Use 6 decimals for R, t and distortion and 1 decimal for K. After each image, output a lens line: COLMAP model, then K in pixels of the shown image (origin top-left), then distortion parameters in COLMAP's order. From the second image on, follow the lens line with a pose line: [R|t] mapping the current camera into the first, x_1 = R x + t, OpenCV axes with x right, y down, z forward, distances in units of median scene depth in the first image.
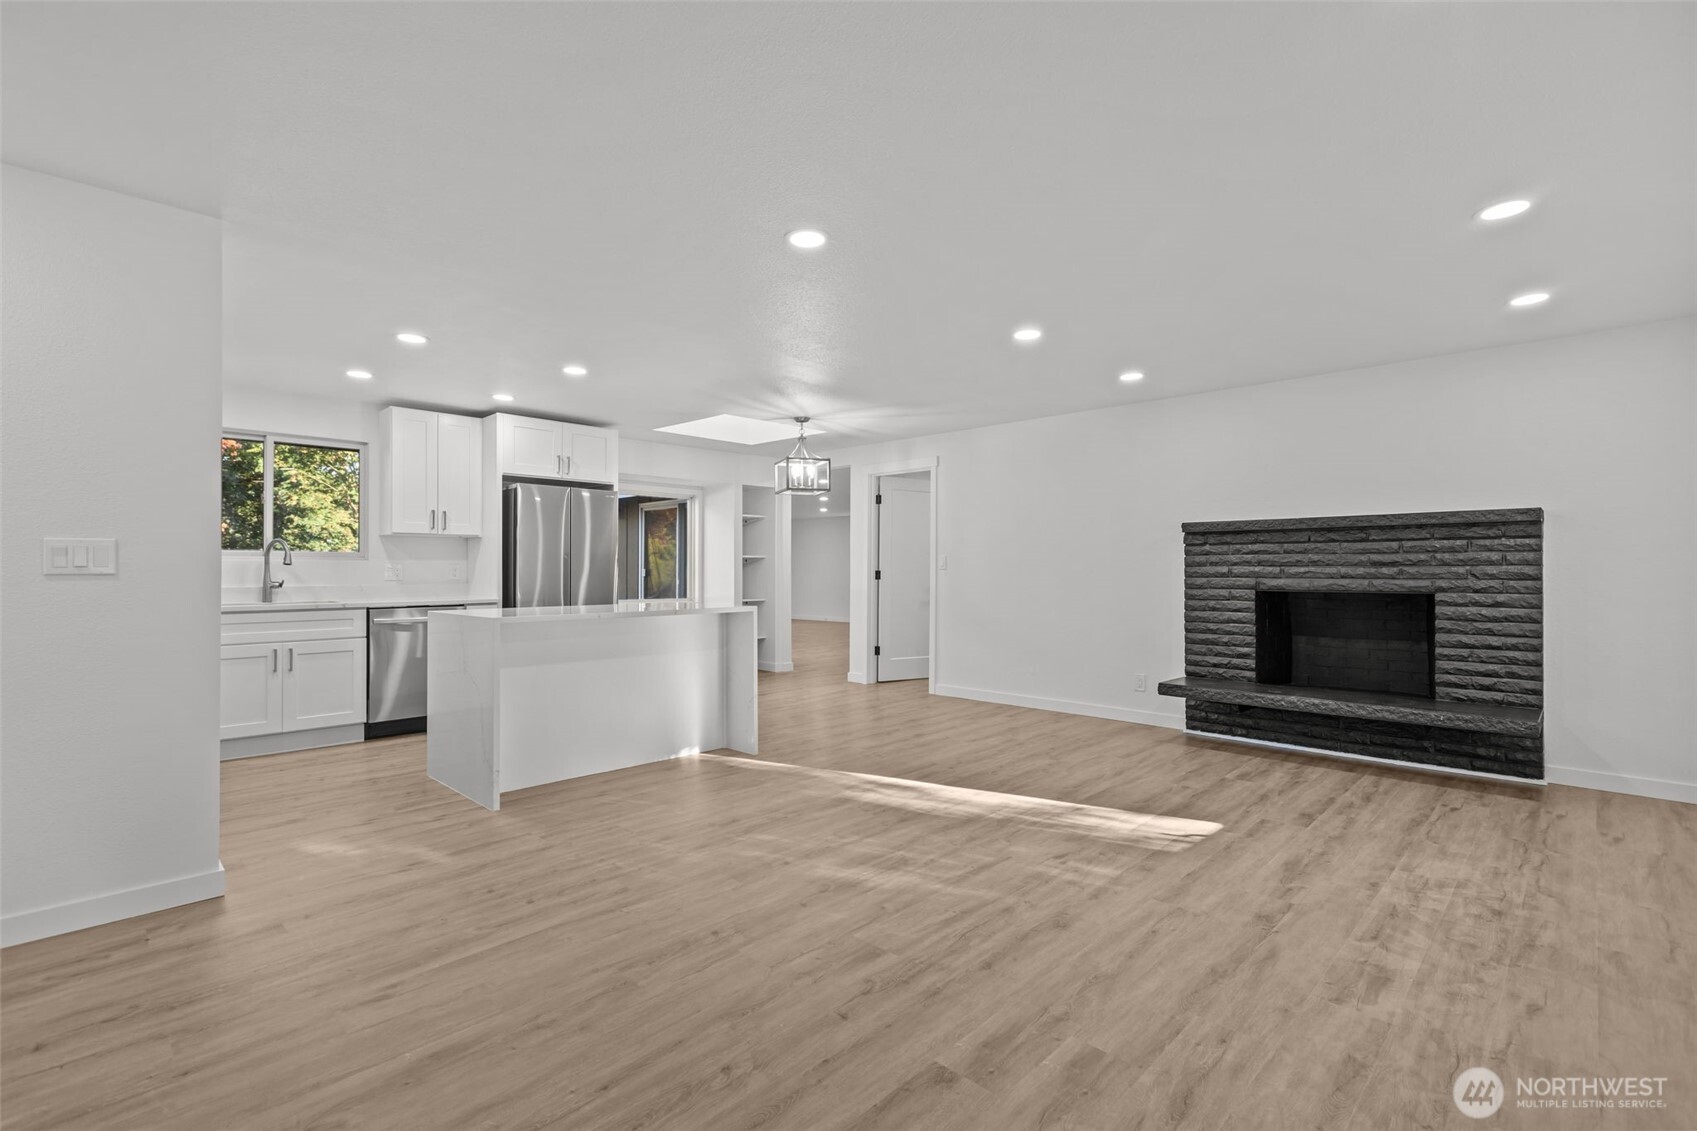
lens RADIAL K [[775.0, 0, 852.5], [0, 775.0, 568.2], [0, 0, 1]] dist [0.001404, 0.000046]
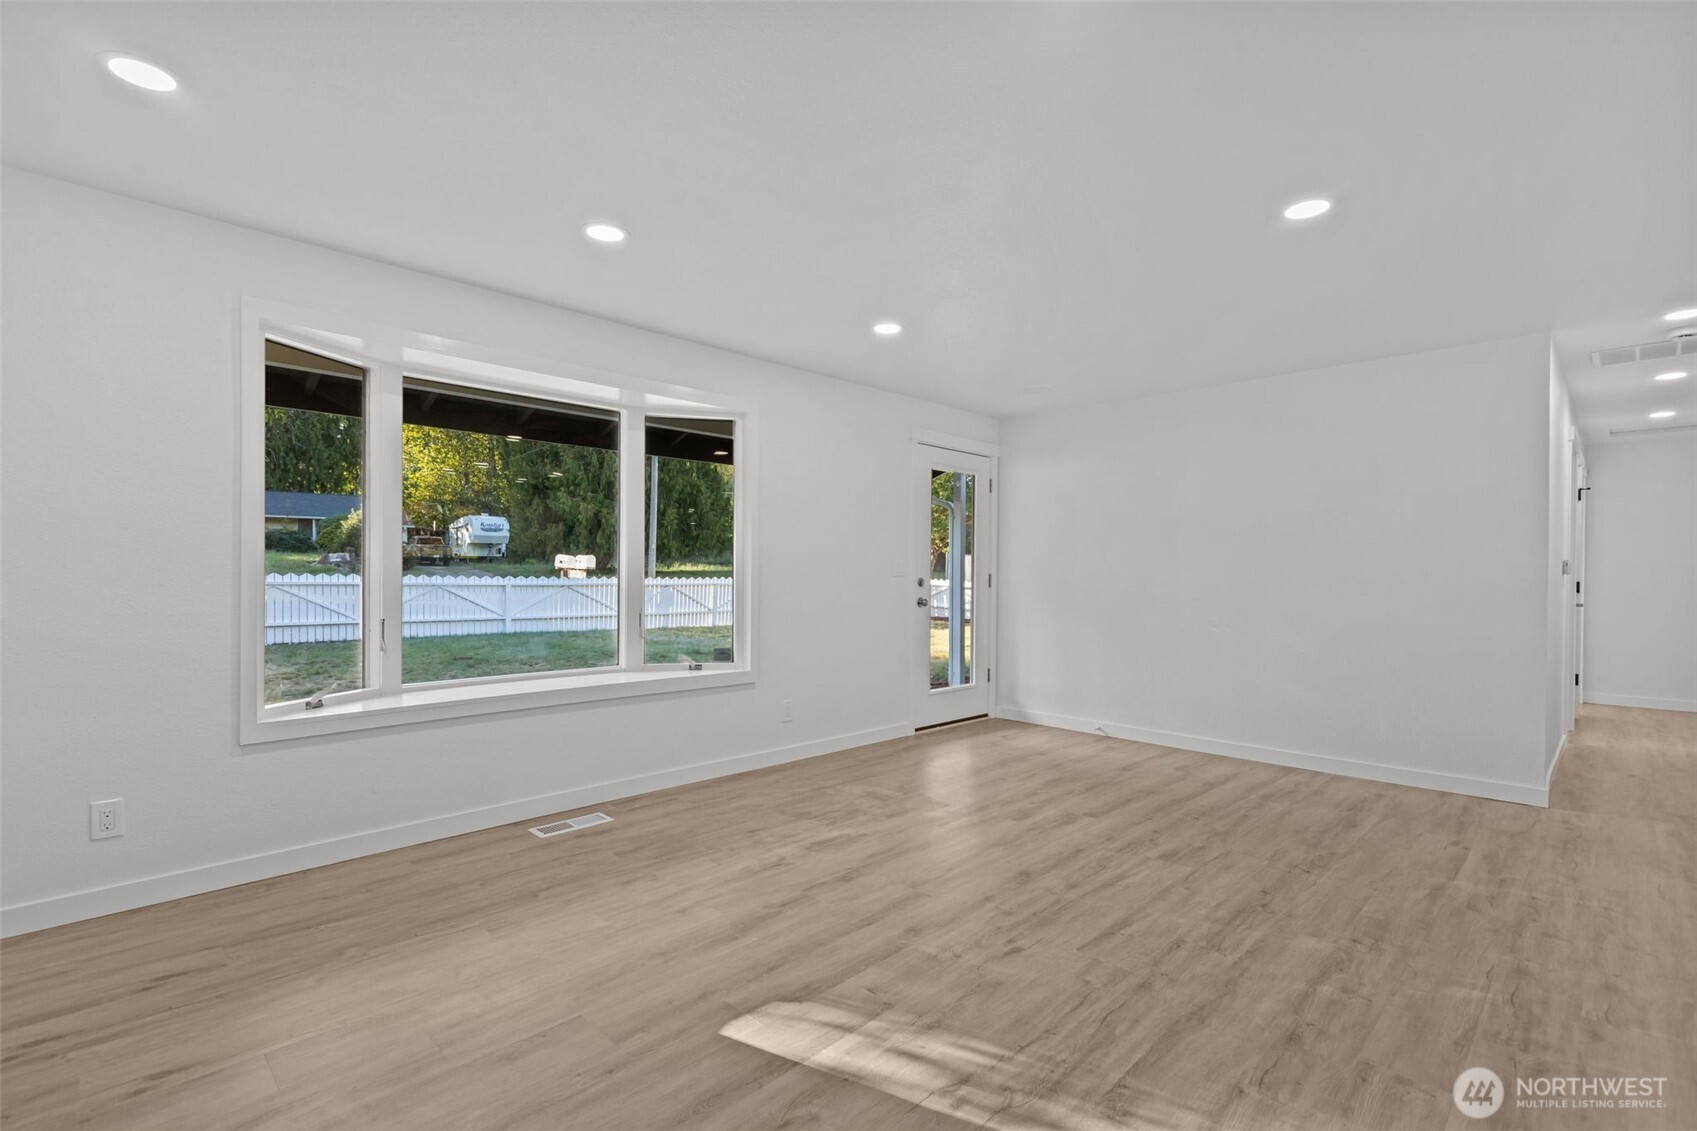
lens RADIAL K [[775.0, 0, 845.1], [0, 775.0, 570.4], [0, 0, 1]] dist [0.001404, 0.000046]
pose [[-0.999764, -0.004974, 0.021145, 0.508984], [-0.005129, 0.999960, -0.007321, 0.003086], [-0.021107, -0.007428, -0.999750, 2.145227]]
